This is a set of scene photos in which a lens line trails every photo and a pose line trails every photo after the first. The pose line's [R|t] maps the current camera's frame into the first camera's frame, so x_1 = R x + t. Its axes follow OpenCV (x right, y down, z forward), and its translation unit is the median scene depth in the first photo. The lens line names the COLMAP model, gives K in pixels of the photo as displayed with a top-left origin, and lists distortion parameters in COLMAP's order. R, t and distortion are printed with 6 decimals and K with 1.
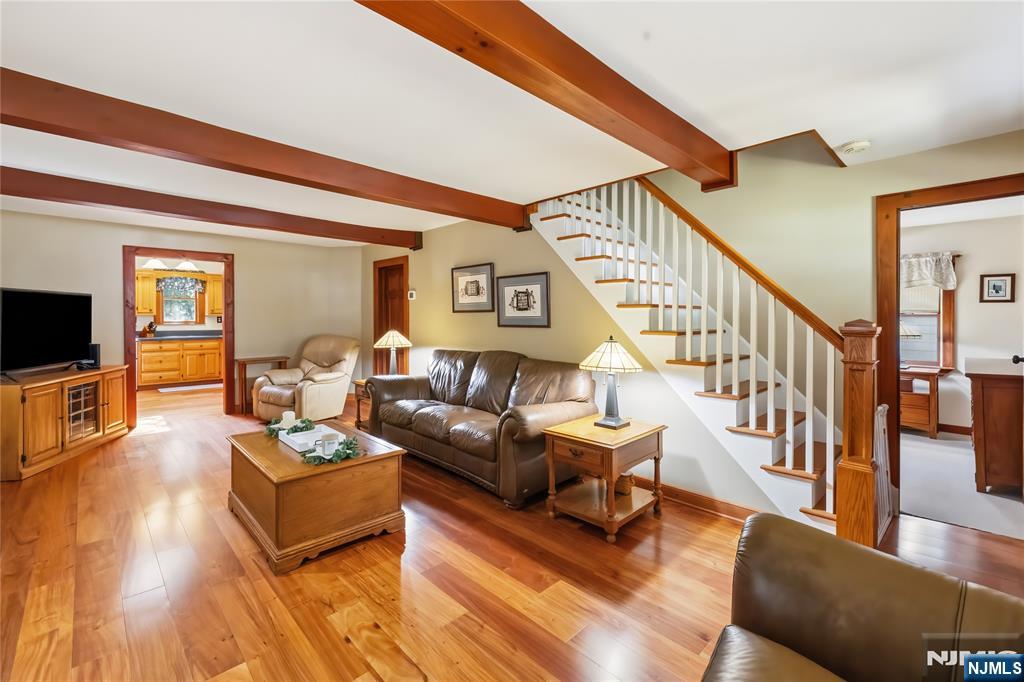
lens RADIAL K [[436.0, 0, 512.8], [0, 436.0, 322.1], [0, 0, 1]] dist [-0.001046, 0.000169]
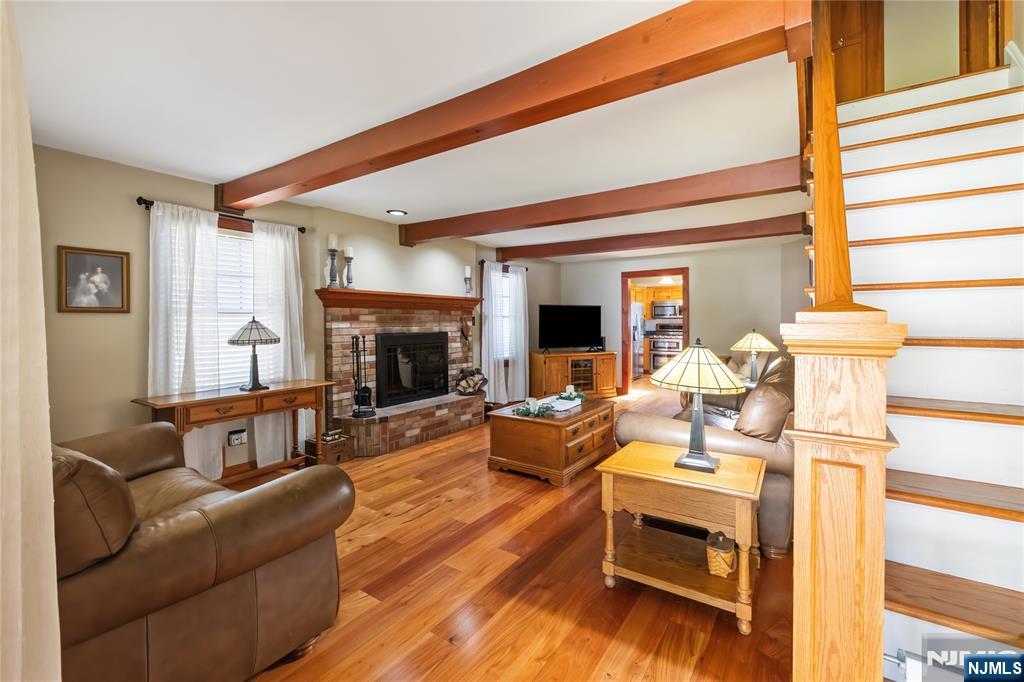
lens RADIAL K [[436.0, 0, 512.8], [0, 436.0, 322.1], [0, 0, 1]] dist [-0.001046, 0.000169]
pose [[0.194091, -0.002931, -0.980979, 1.041118], [-0.009112, 0.999947, -0.004790, 0.013783], [0.980941, 0.009869, 0.194054, 0.684953]]
